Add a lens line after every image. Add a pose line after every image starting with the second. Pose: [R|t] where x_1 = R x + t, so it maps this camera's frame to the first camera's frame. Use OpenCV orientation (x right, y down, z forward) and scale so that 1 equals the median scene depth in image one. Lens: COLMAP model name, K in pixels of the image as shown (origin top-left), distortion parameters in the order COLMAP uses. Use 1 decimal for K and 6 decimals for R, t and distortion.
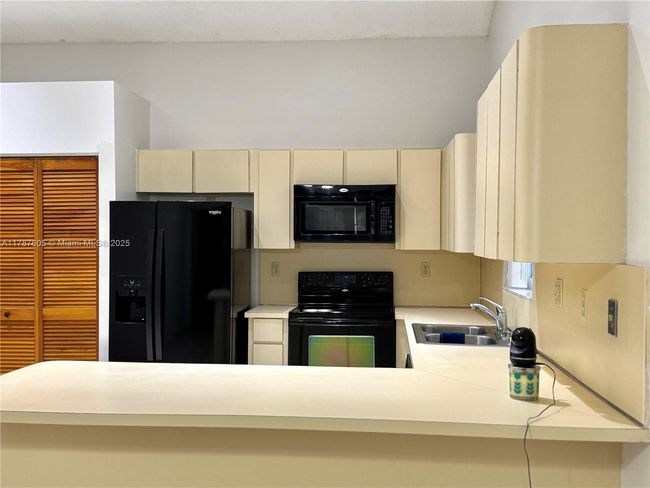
lens RADIAL K [[707.4, 0, 325.0], [0, 707.4, 244.0], [0, 0, 1]] dist [0.216870, -0.498328]
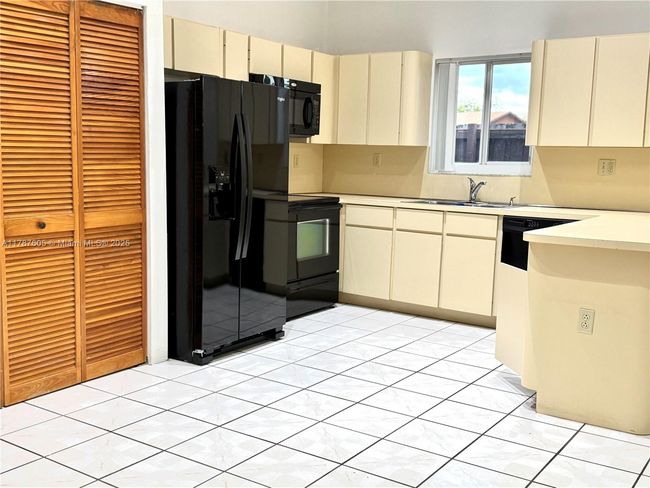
lens RADIAL K [[707.4, 0, 325.0], [0, 707.4, 244.0], [0, 0, 1]] dist [0.216870, -0.498328]
pose [[0.483354, -0.102536, 0.869399, -0.911545], [-0.015342, 0.991972, 0.125522, 0.025273], [-0.875290, -0.074010, 0.477901, 0.441244]]
